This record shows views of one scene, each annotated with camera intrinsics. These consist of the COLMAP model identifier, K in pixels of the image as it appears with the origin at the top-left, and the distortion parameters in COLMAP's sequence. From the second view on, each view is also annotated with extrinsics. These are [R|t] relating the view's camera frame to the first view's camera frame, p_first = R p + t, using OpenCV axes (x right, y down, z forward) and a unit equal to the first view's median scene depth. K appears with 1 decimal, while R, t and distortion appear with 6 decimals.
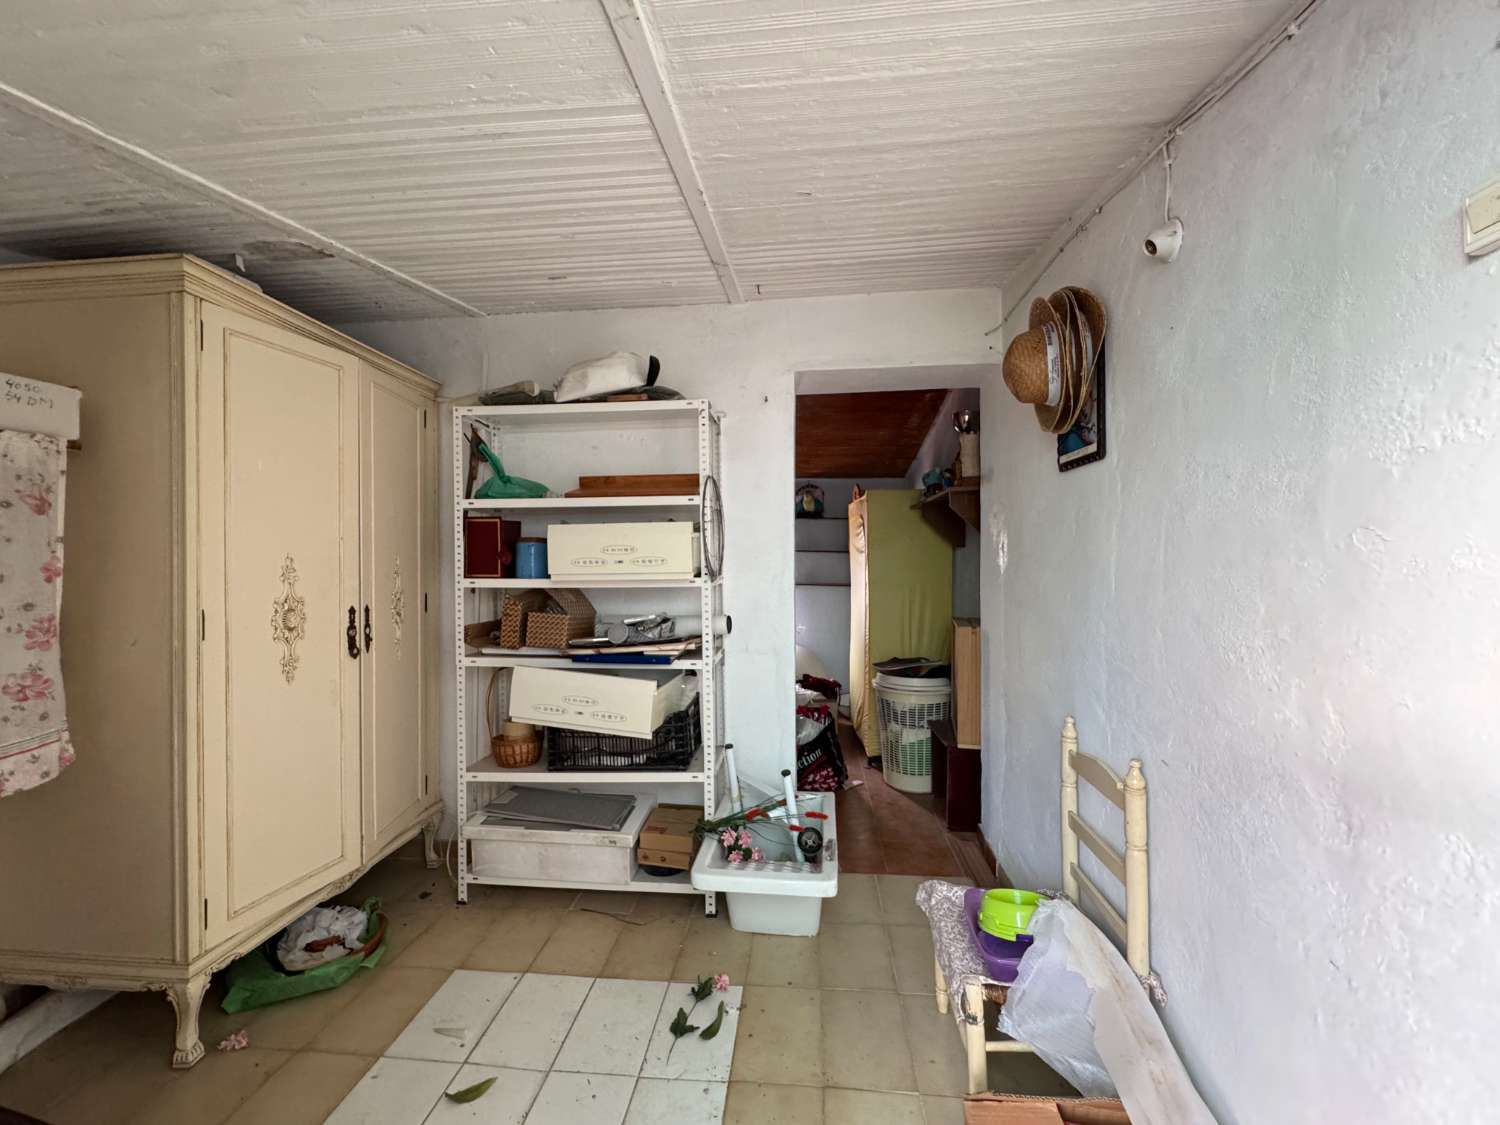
lens RADIAL K [[609.3, 0, 750.0], [0, 609.3, 562.5], [0, 0, 1]] dist [-0.002388, -0.000301]
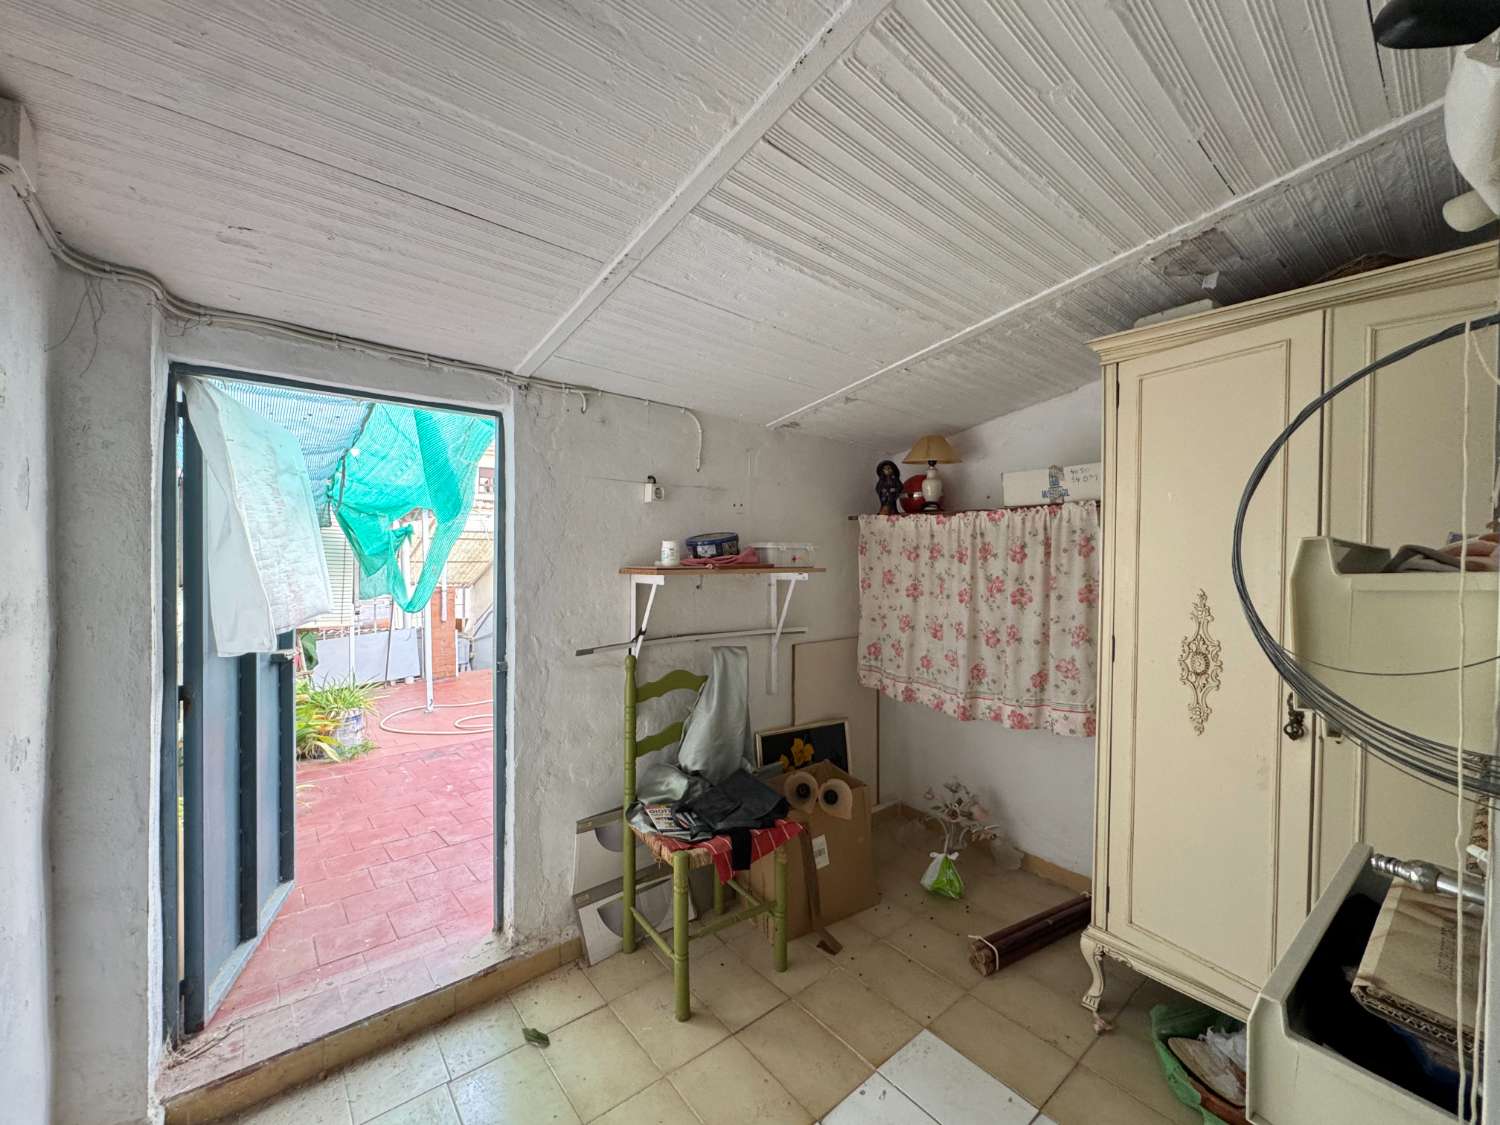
lens RADIAL K [[609.3, 0, 750.0], [0, 609.3, 562.5], [0, 0, 1]] dist [-0.002388, -0.000301]
pose [[-0.704990, 0.004812, -0.709201, 0.433101], [-0.010197, 0.999805, 0.016920, -0.078038], [0.709144, 0.019160, -0.704803, 1.443028]]
